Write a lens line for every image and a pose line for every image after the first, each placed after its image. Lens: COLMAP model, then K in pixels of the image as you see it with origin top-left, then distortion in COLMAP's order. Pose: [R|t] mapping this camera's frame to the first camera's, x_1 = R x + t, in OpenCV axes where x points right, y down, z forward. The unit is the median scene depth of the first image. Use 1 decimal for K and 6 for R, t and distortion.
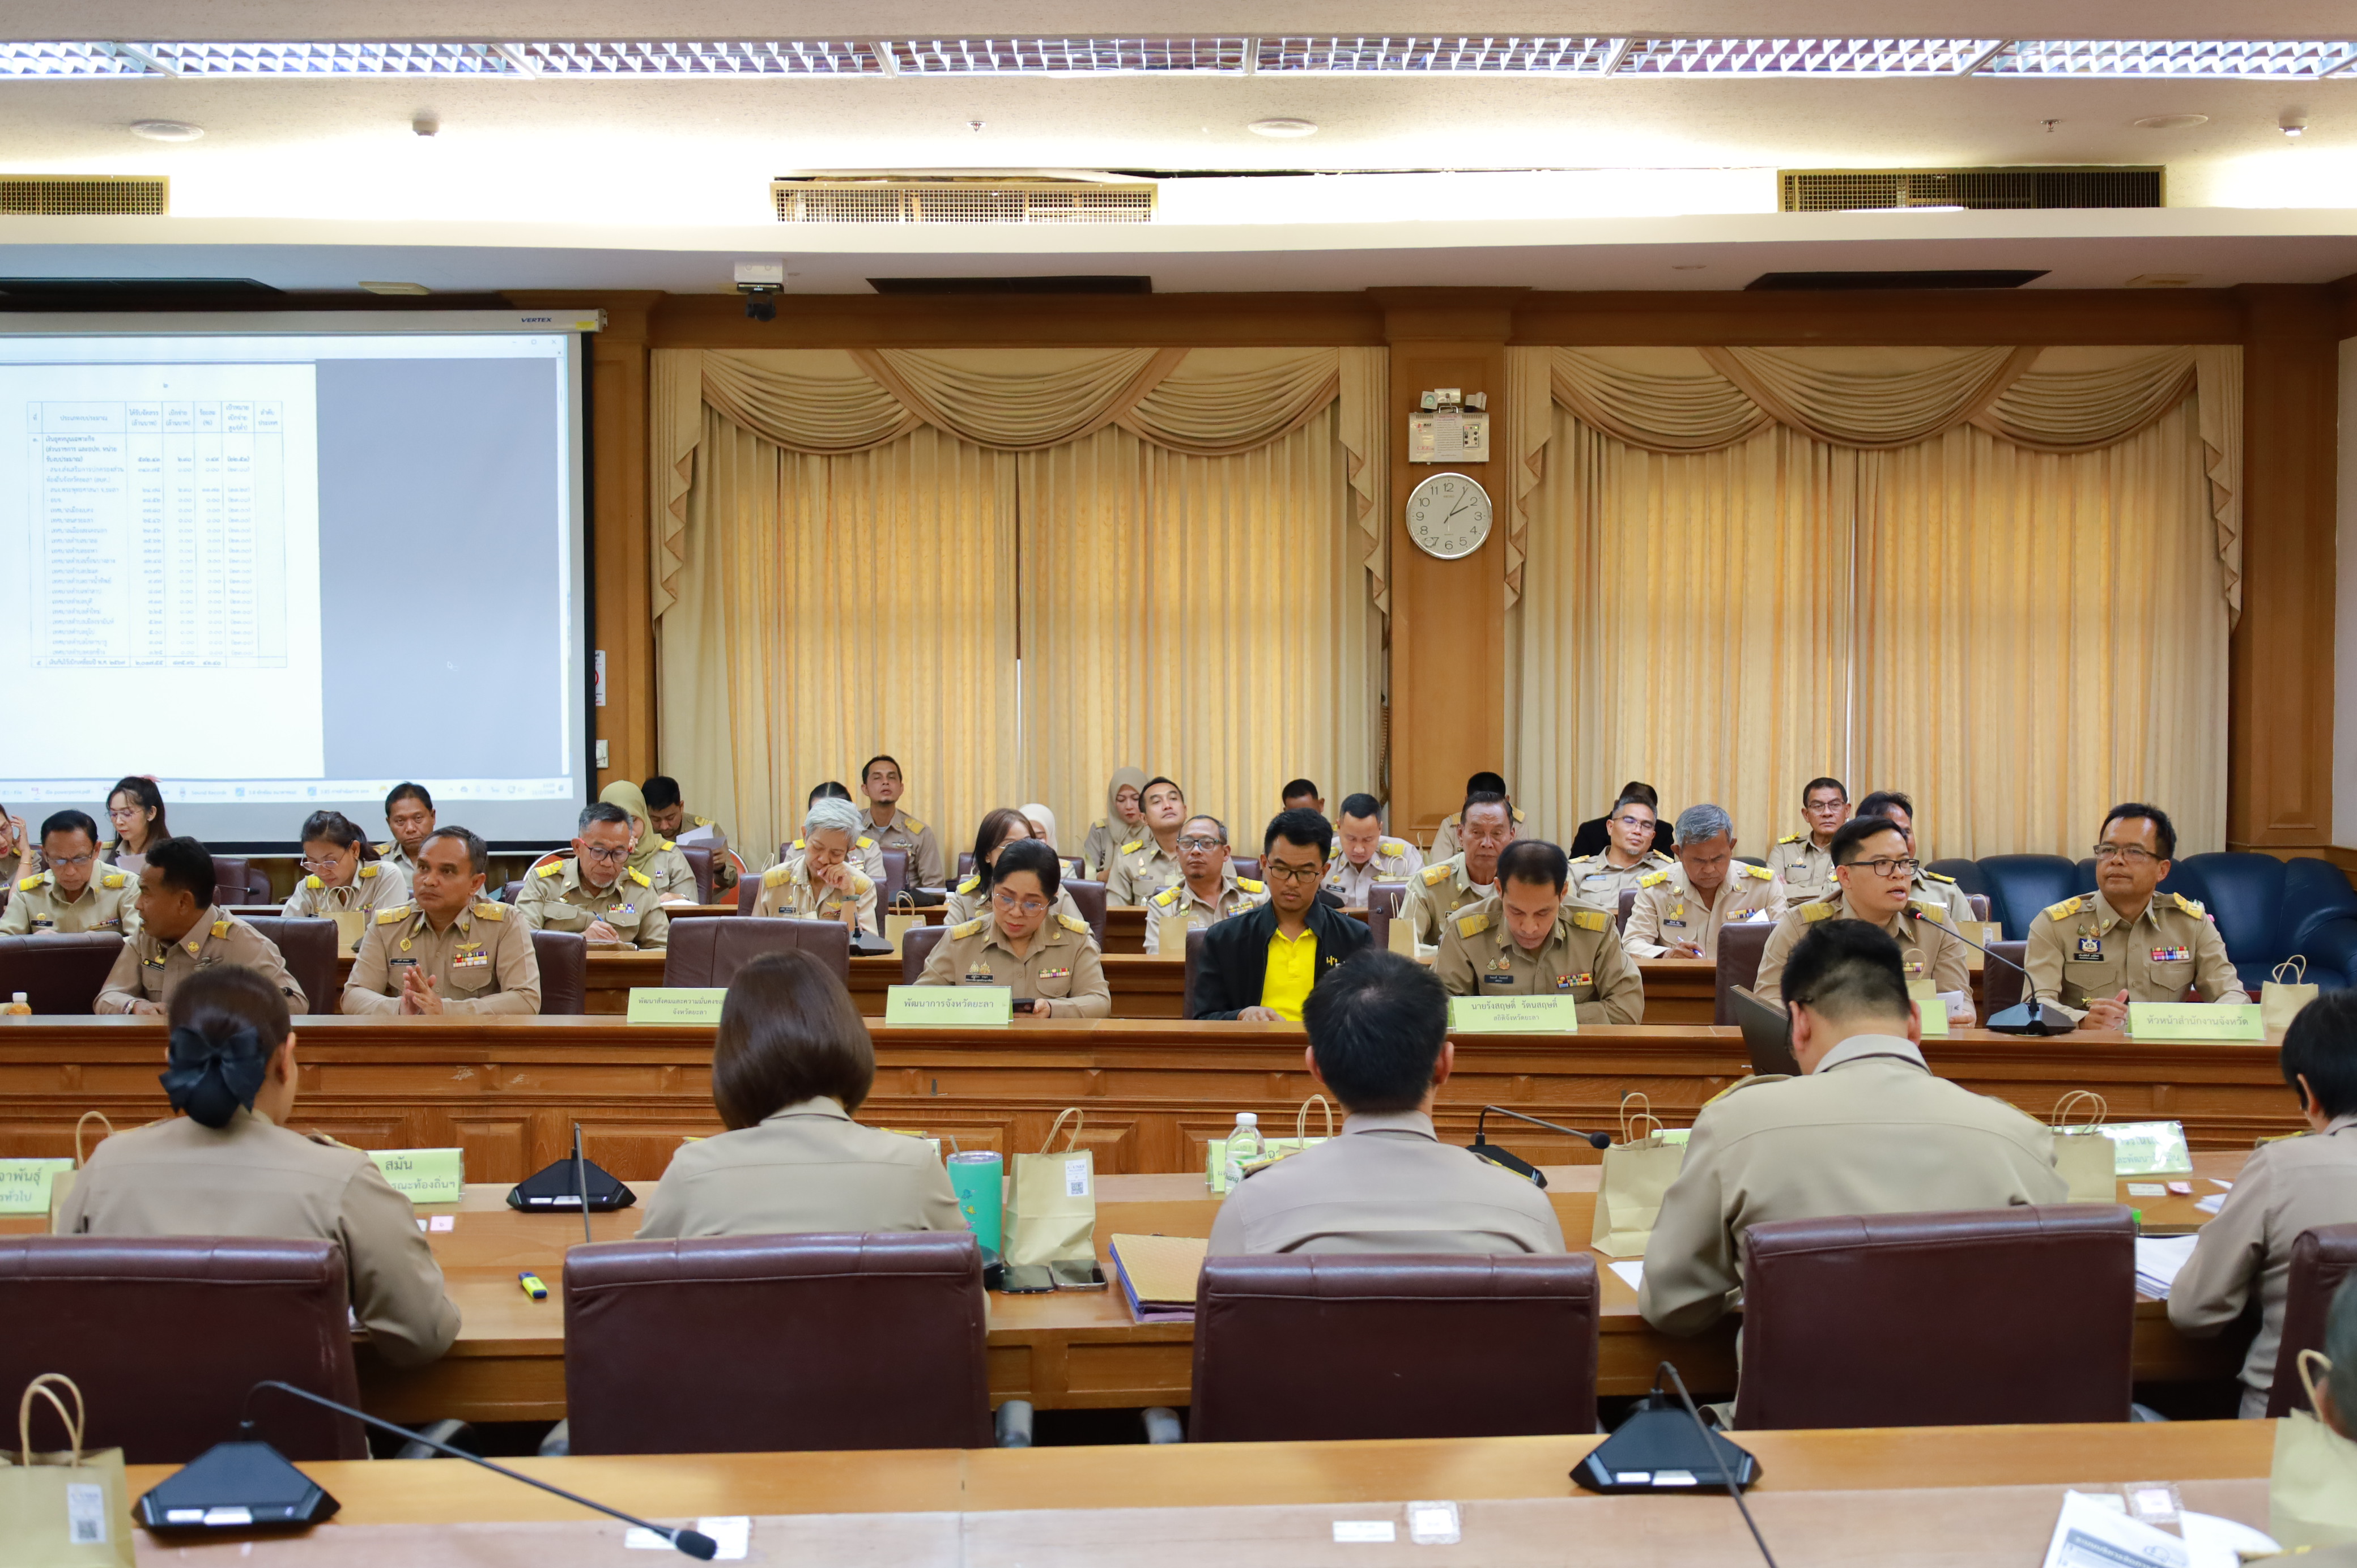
lens RADIAL K [[2838.1, 0, 1178.5], [0, 2838.1, 784.0], [0, 0, 1]] dist [-0.023357, -0.016732]
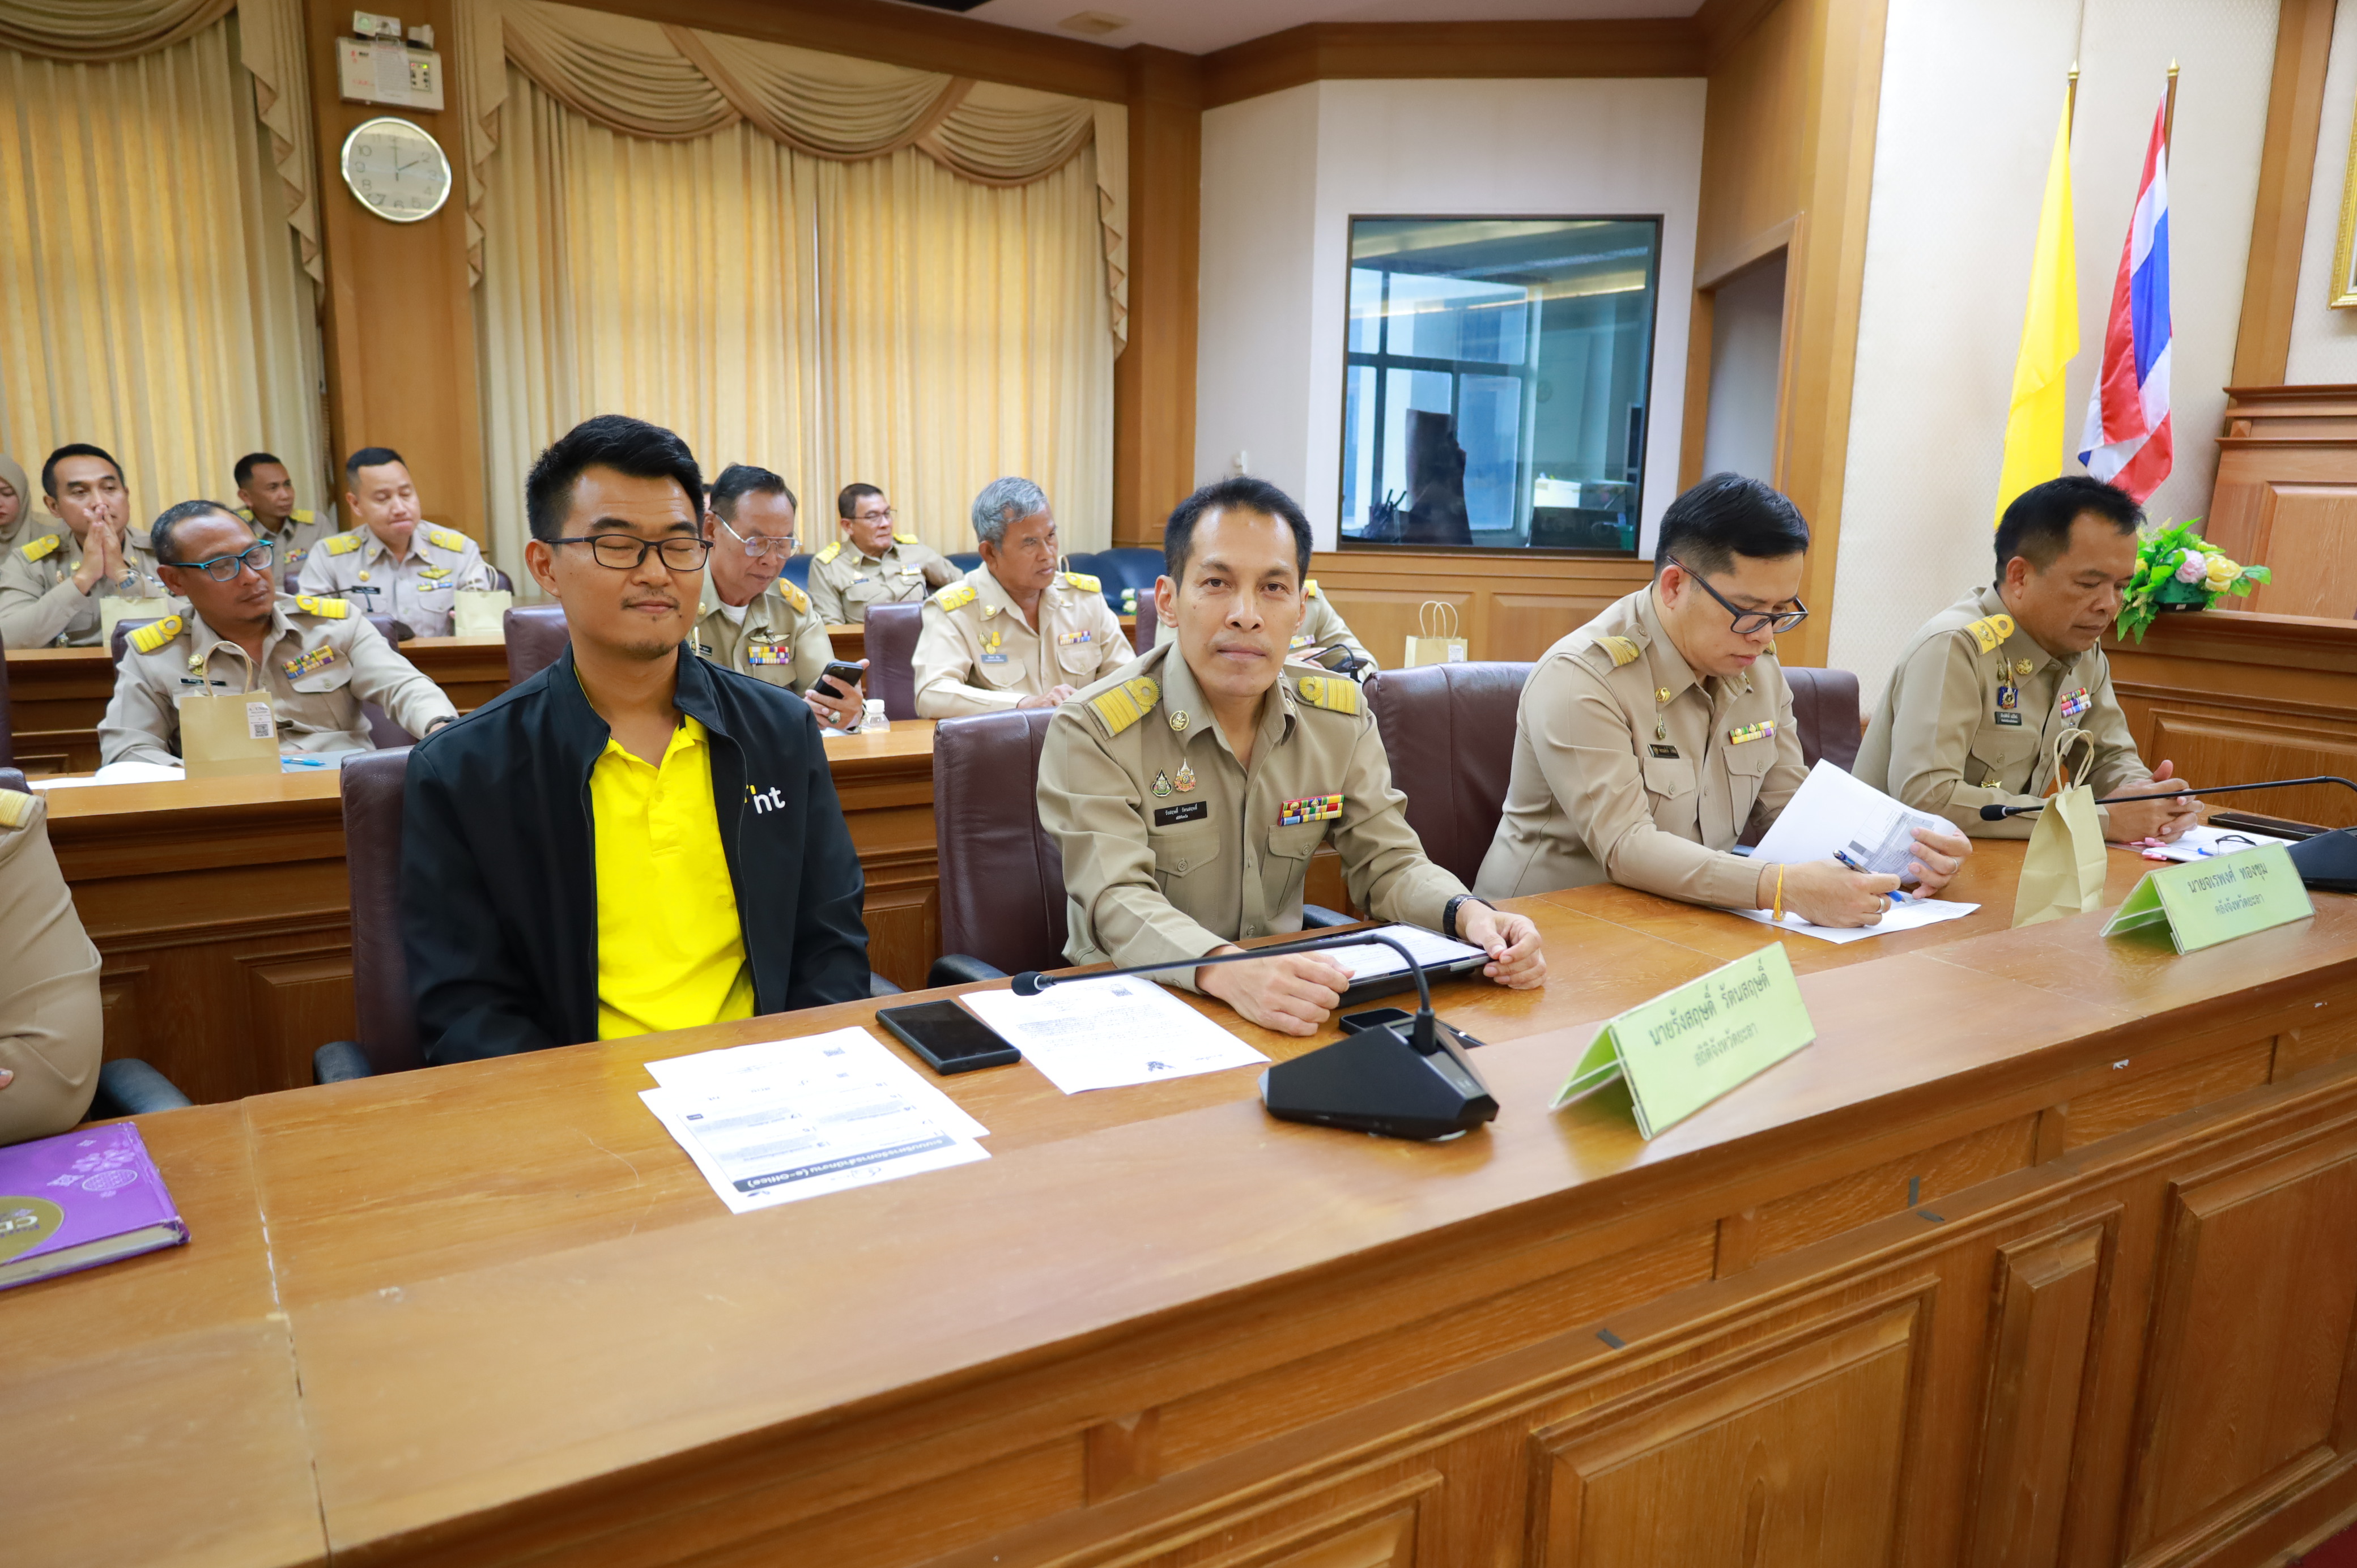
lens RADIAL K [[1584.3, 0, 1168.3], [0, 1584.3, 771.8], [0, 0, 1]] dist [-0.000697, 0.002103]
pose [[0.803287, -0.094831, 0.587994, -0.018605], [0.001310, 0.987522, 0.157477, 0.012300], [-0.595591, -0.125729, 0.793388, 0.437578]]
